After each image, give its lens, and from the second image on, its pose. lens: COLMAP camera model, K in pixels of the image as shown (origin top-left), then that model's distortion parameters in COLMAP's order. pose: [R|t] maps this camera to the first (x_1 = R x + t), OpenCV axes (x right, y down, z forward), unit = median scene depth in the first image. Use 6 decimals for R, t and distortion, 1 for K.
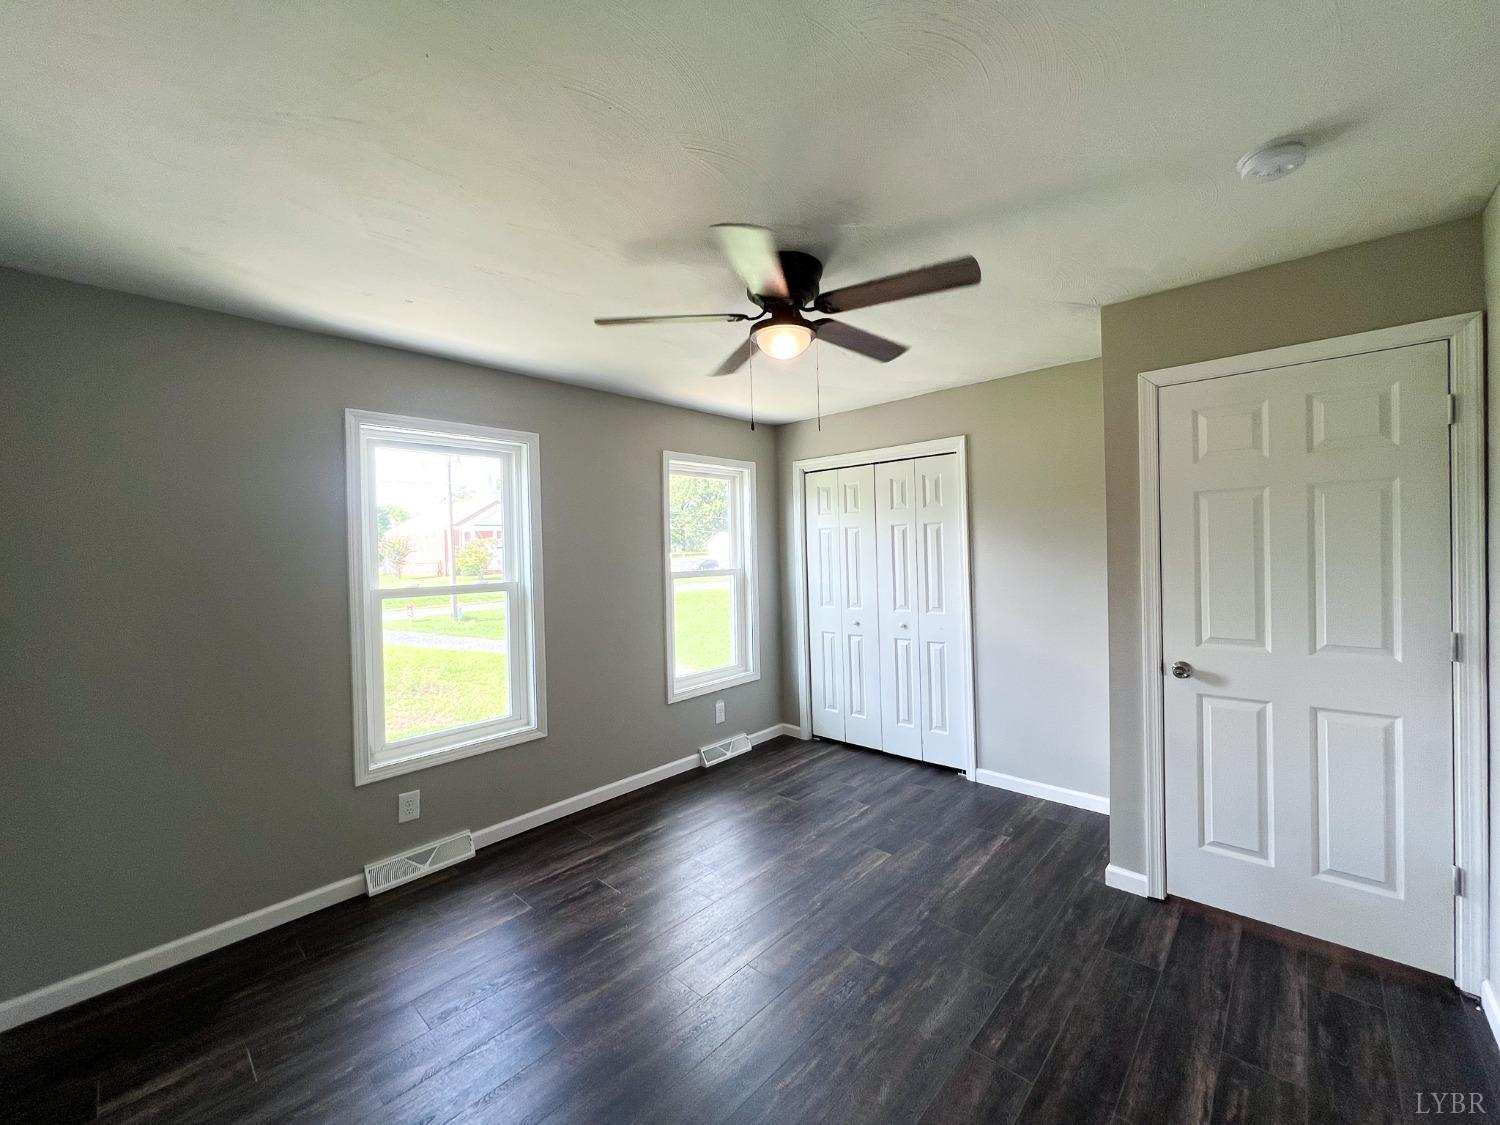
lens RADIAL K [[600.9, 0, 750.0], [0, 600.9, 562.5], [0, 0, 1]] dist [0.000423, 0.000117]
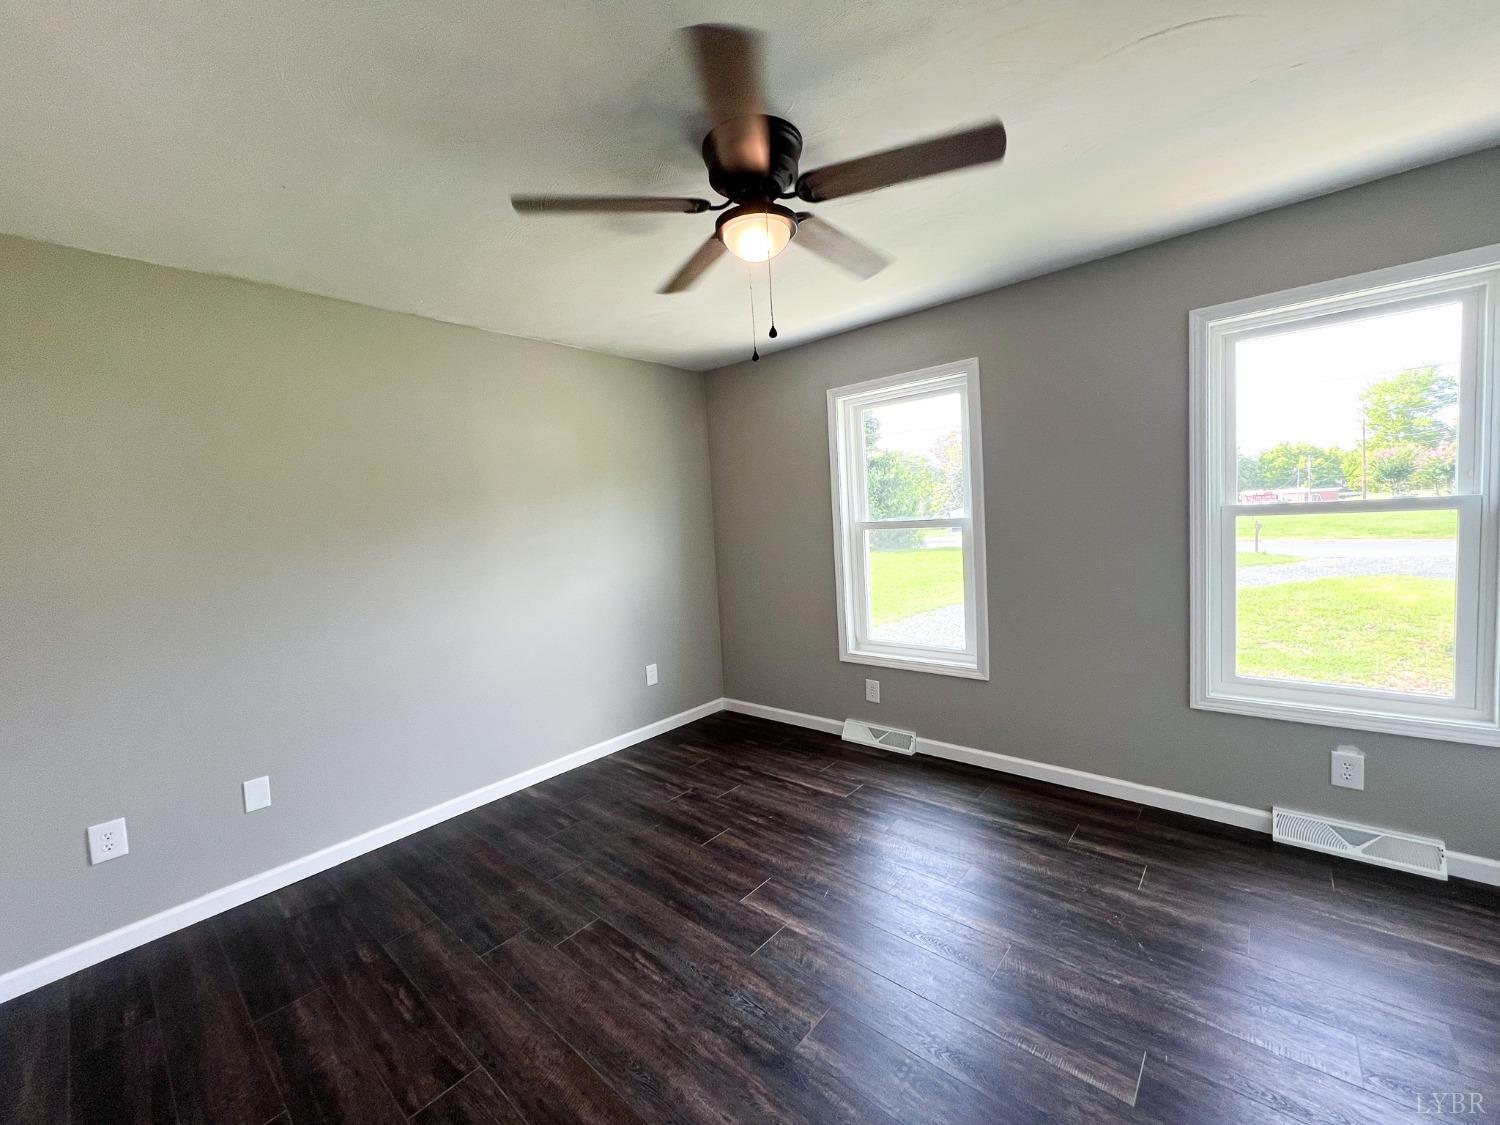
lens RADIAL K [[600.9, 0, 750.0], [0, 600.9, 562.5], [0, 0, 1]] dist [0.000423, 0.000117]
pose [[0.038095, 0.117302, -0.992365, 0.438039], [0.049564, 0.991642, 0.119119, -0.022812], [0.998044, -0.053723, 0.031963, 0.456823]]
